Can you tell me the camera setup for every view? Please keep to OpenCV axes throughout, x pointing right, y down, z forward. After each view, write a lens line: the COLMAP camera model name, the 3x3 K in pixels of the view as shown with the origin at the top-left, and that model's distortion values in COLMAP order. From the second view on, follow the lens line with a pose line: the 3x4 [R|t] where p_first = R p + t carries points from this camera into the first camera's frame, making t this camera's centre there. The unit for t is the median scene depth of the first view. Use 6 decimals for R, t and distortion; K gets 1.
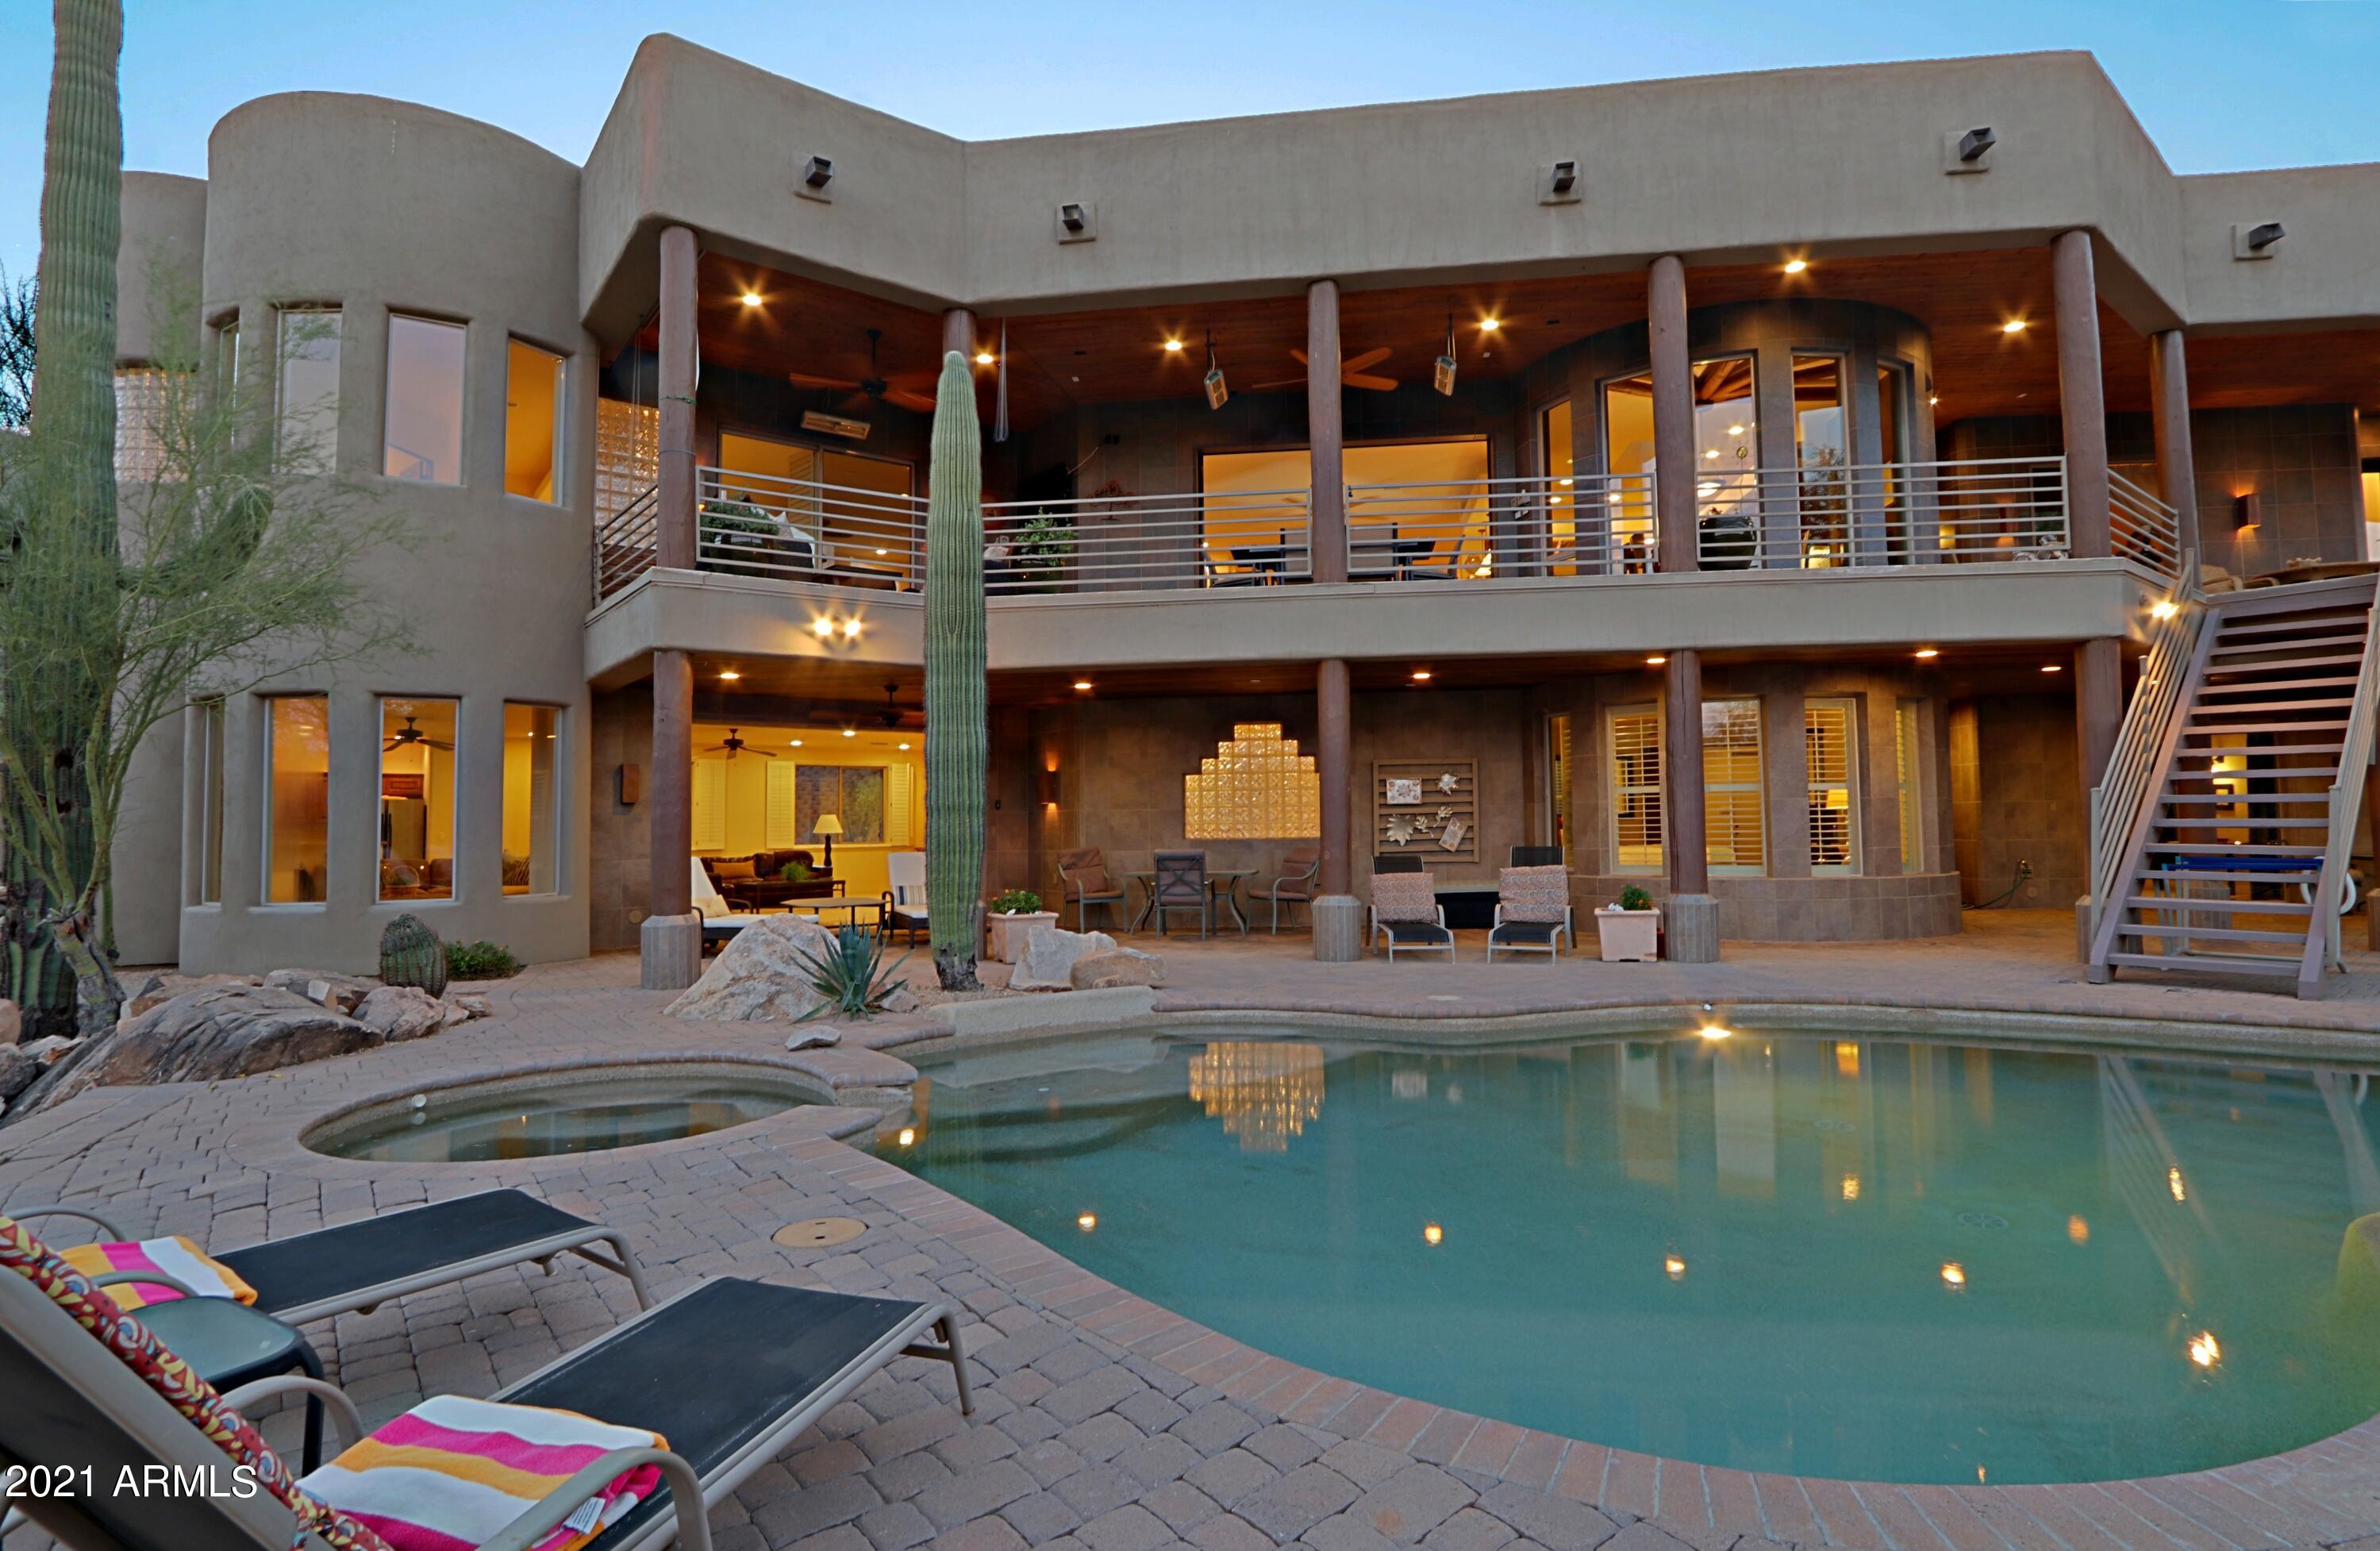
lens RADIAL K [[1172.7, 0, 1198.0], [0, 1172.7, 794.6], [0, 0, 1]] dist [-0.013286, -0.000028]
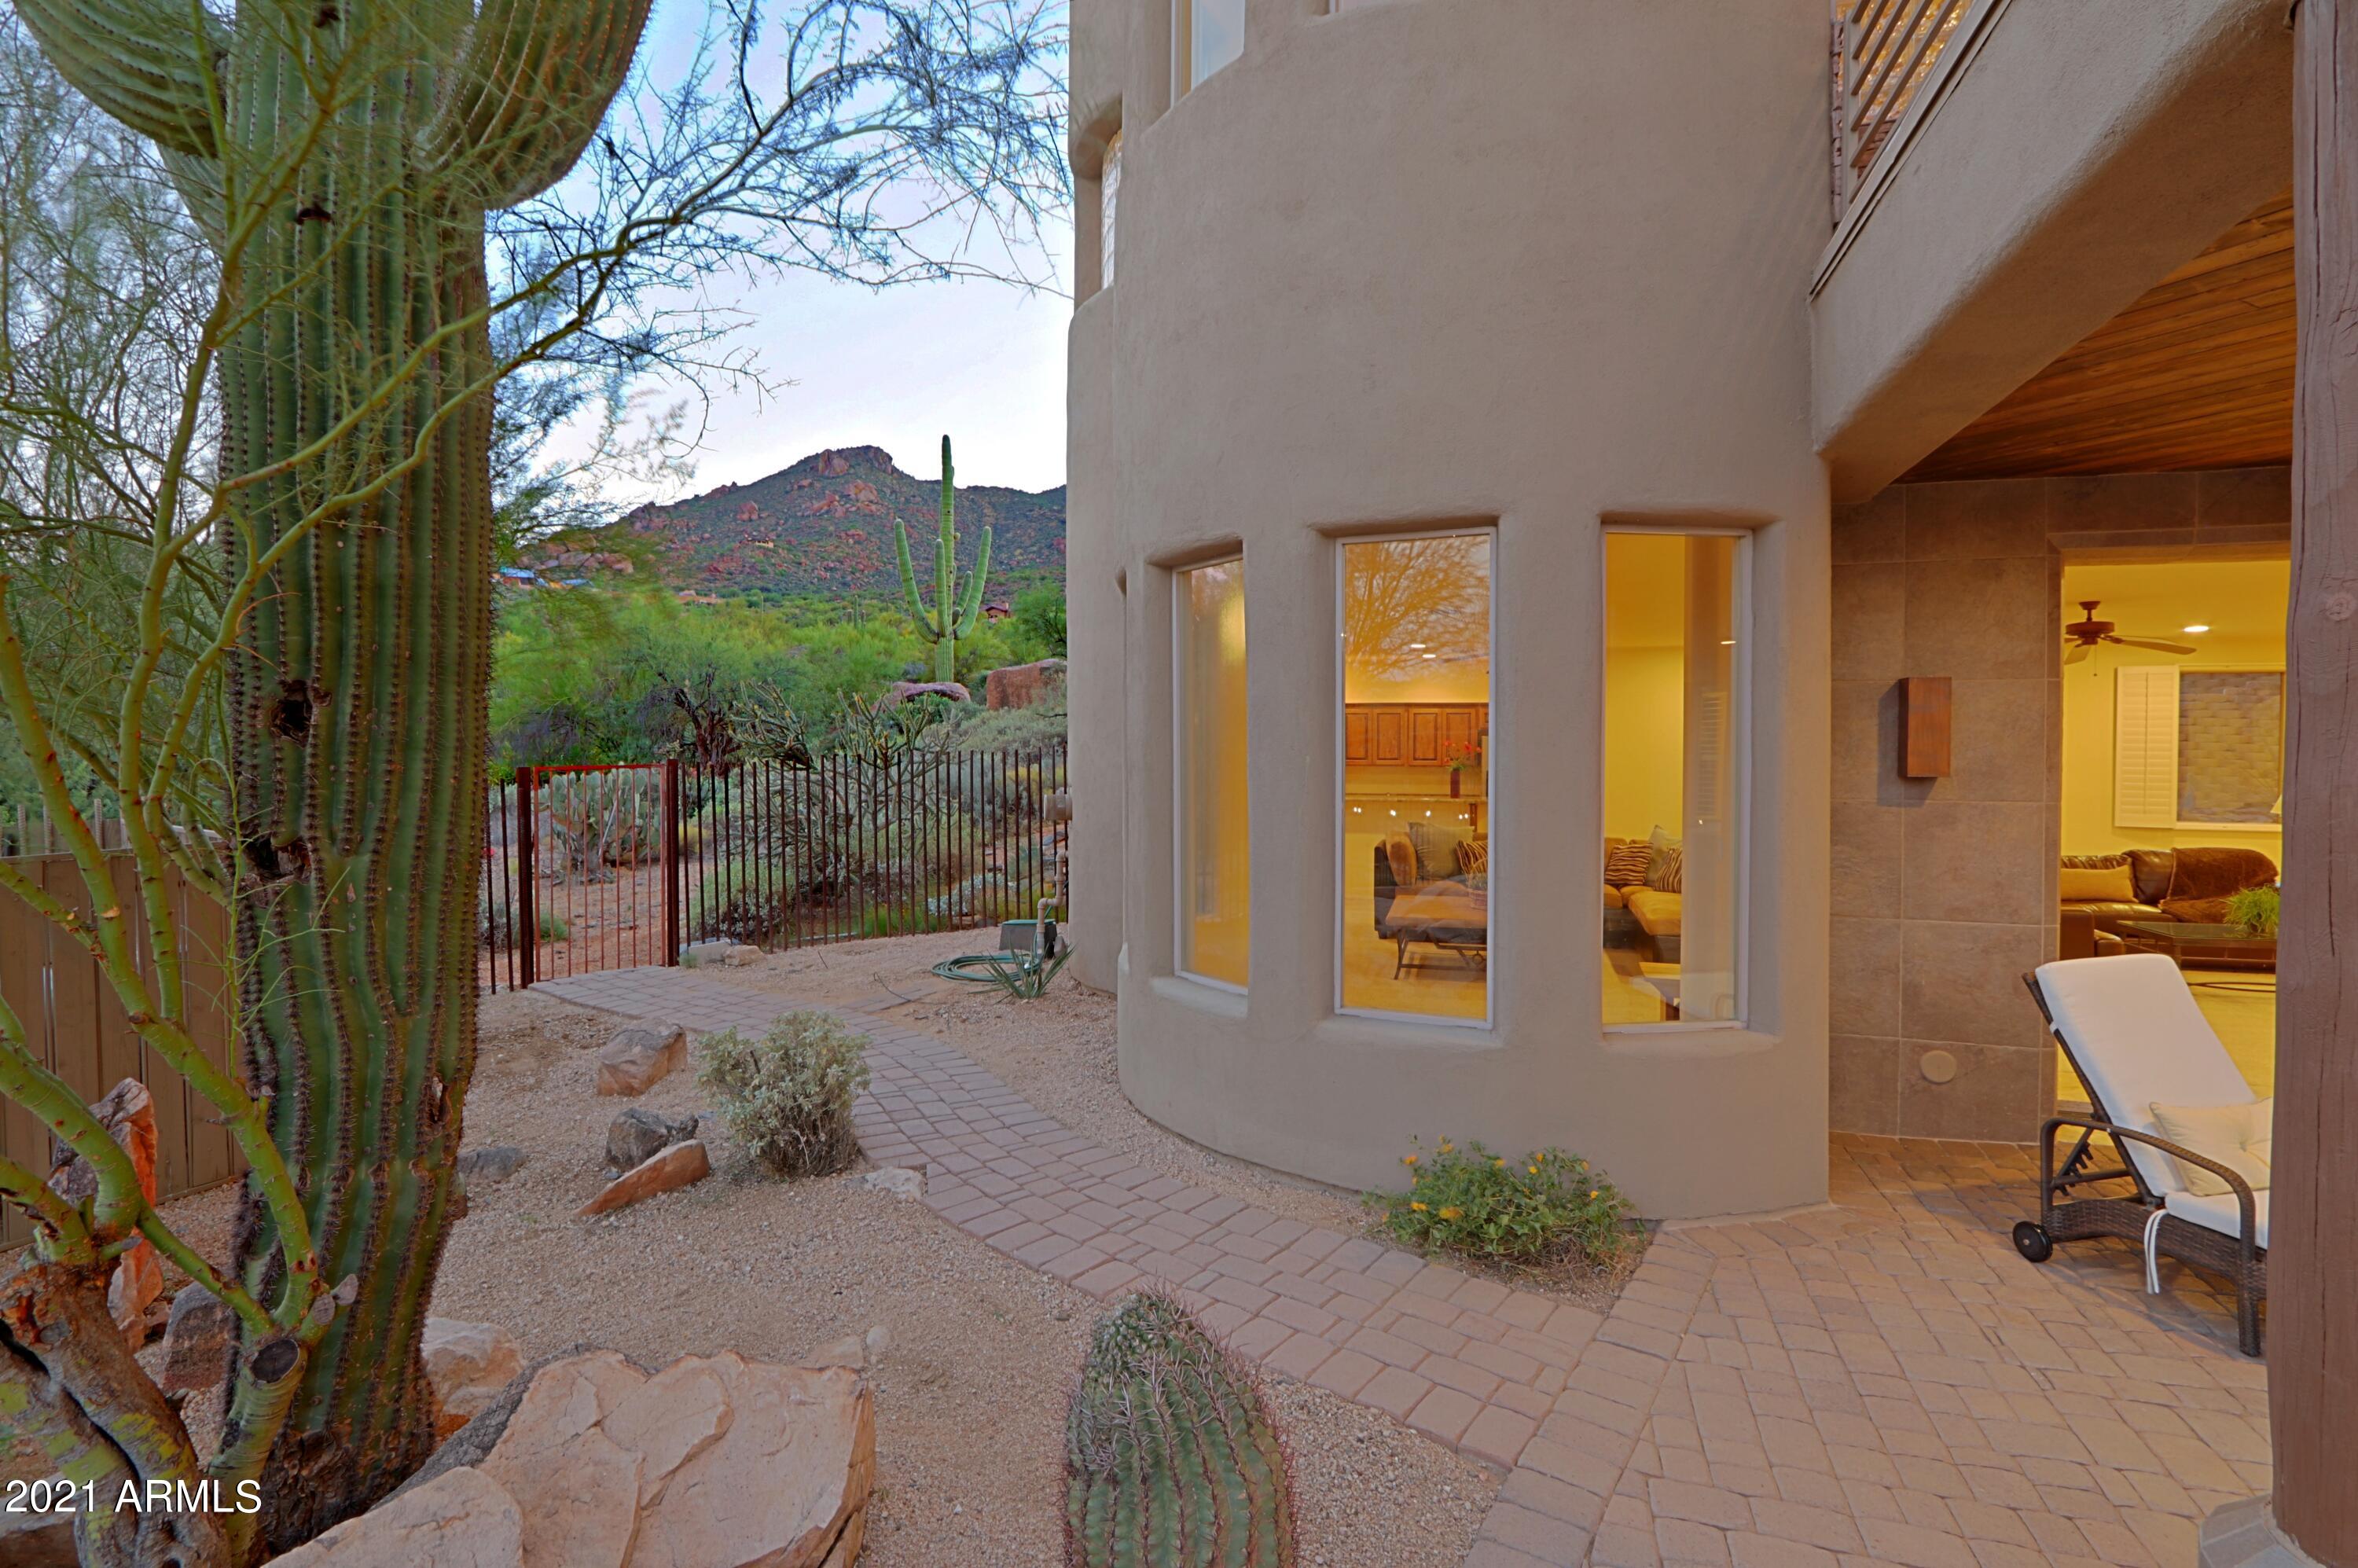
lens RADIAL K [[1119.5, 0, 1187.6], [0, 1119.5, 753.4], [0, 0, 1]] dist [-0.004679, -0.000550]
pose [[0.558967, 0.021928, -0.828900, -0.365144], [0.008117, 0.999458, 0.031913, -0.017161], [0.829150, -0.024567, 0.558486, 0.681580]]
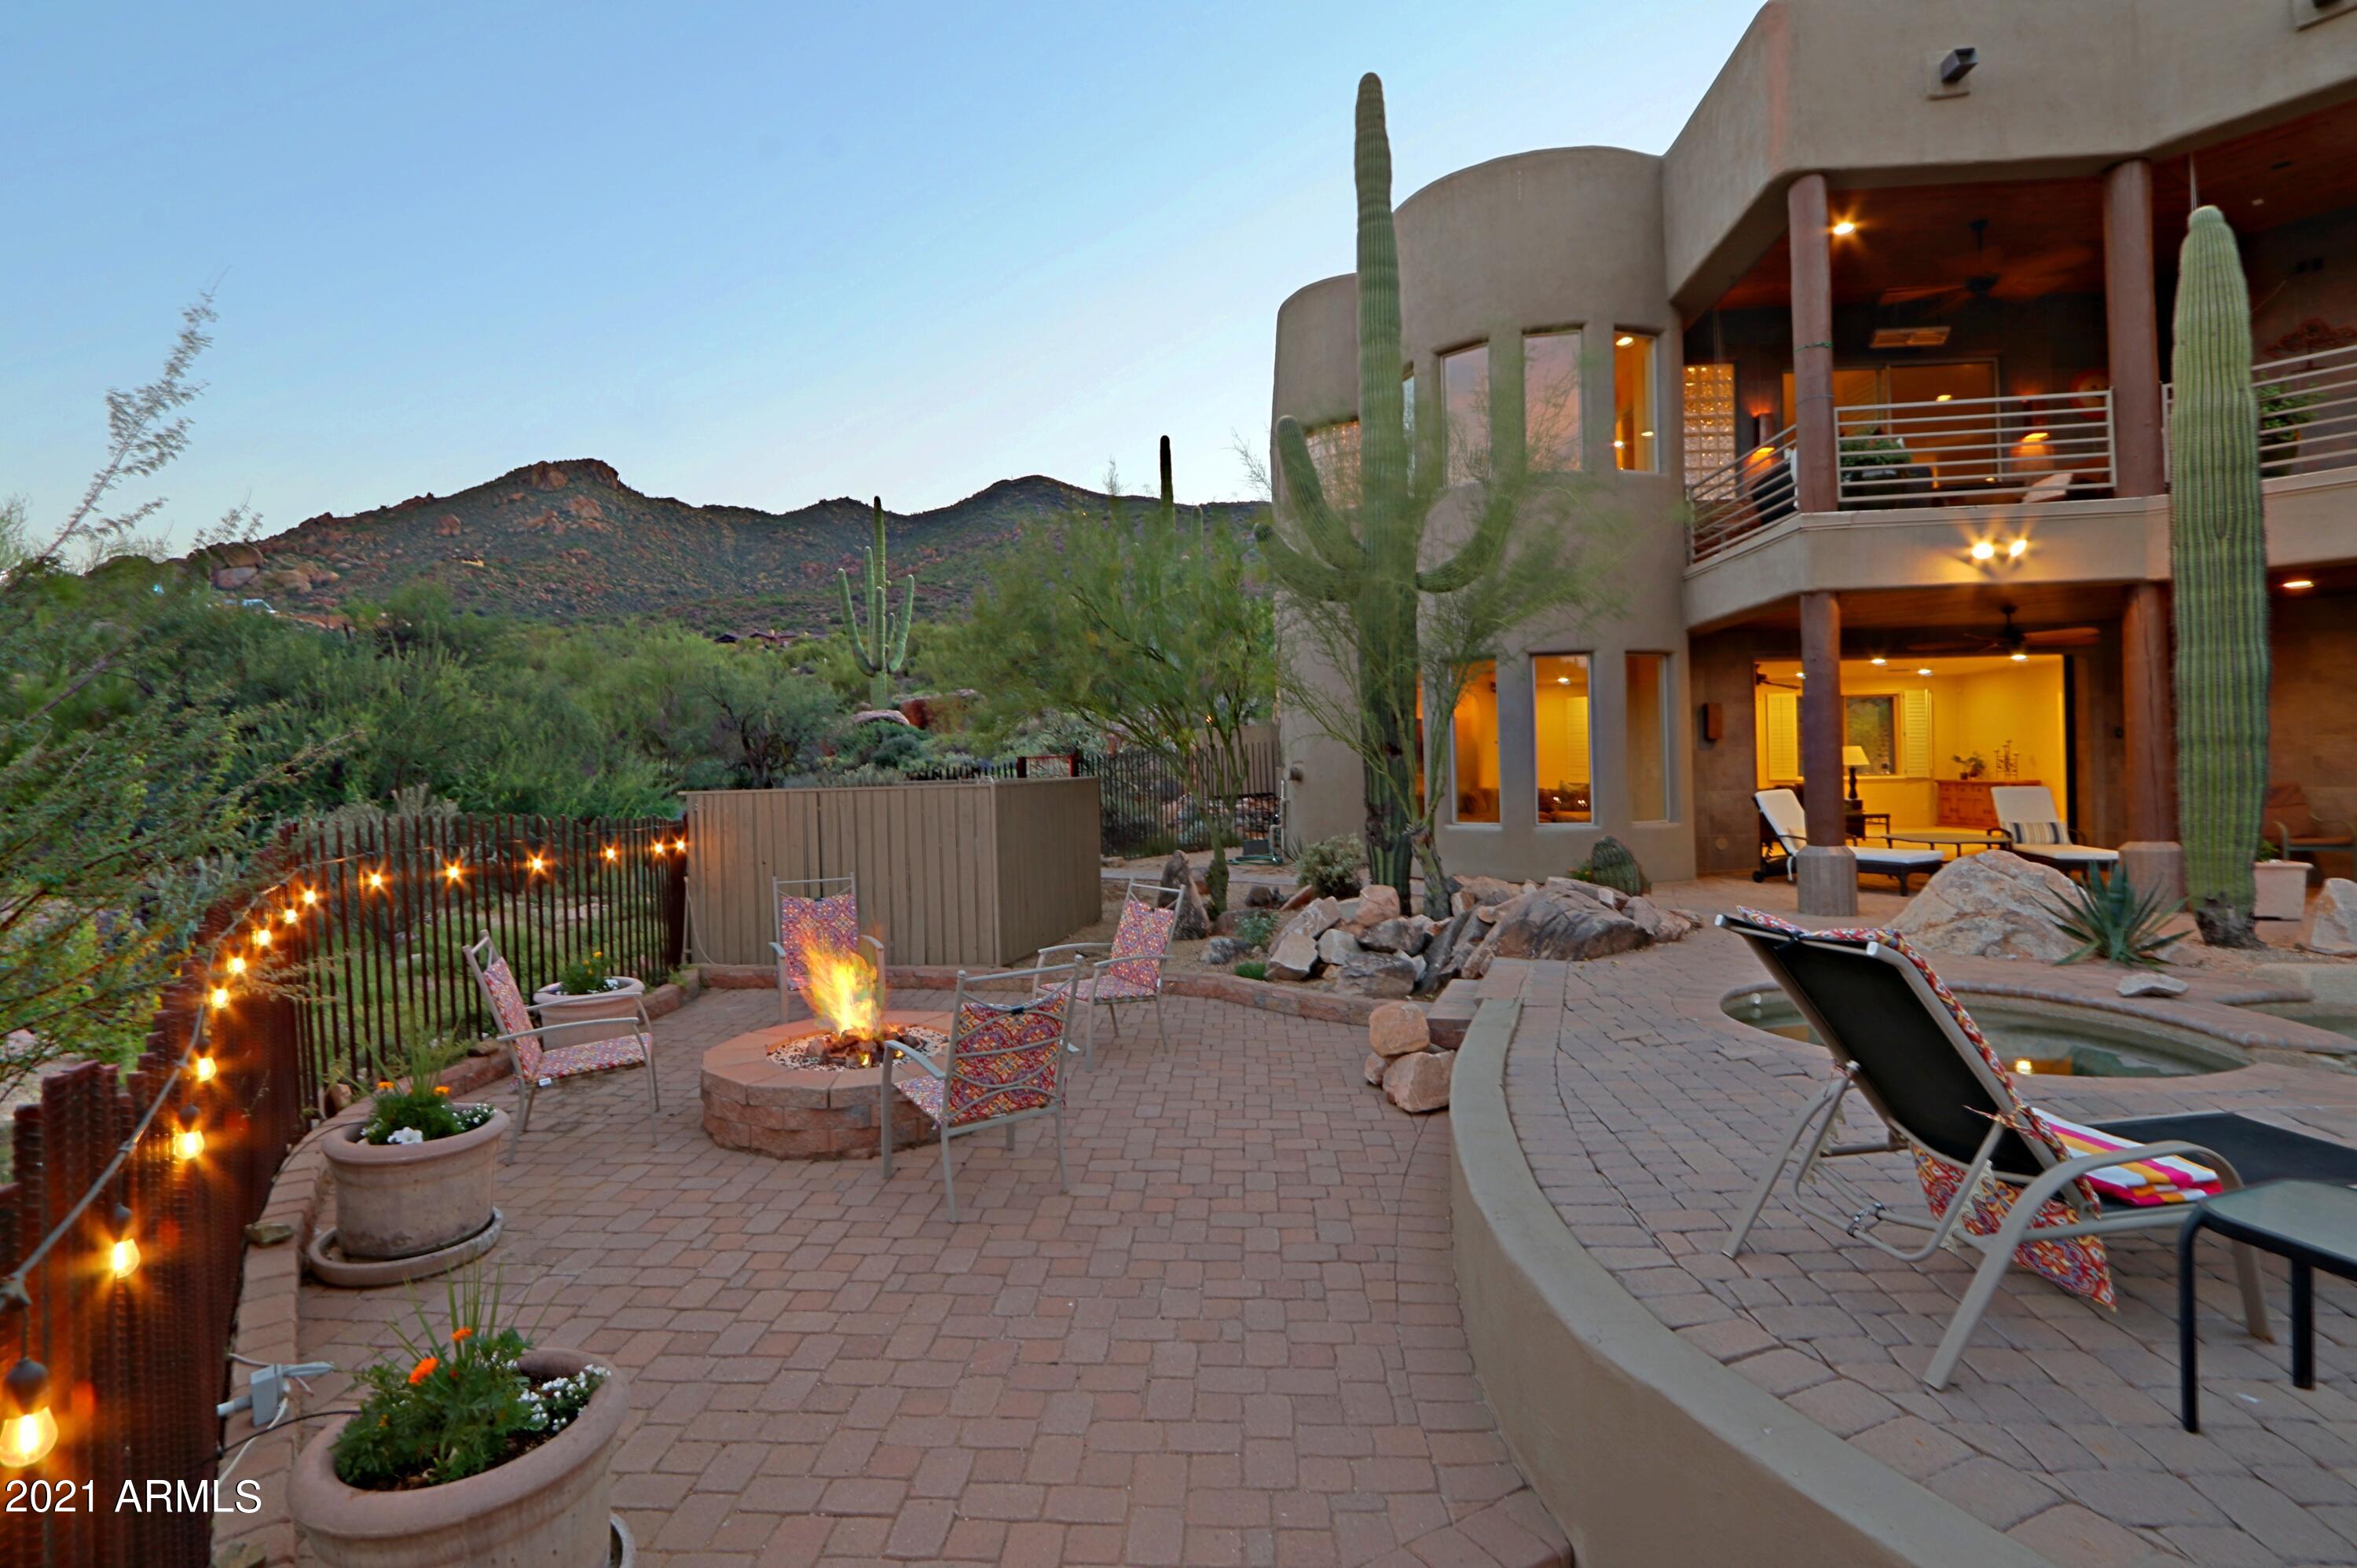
lens RADIAL K [[1113.2, 0, 1187.0], [0, 1113.2, 792.3], [0, 0, 1]] dist [-0.016713, 0.000222]
pose [[0.737533, 0.015375, -0.675136, -0.172040], [0.024624, 0.998464, 0.049638, -0.007011], [0.674862, -0.053234, 0.736022, -0.097800]]
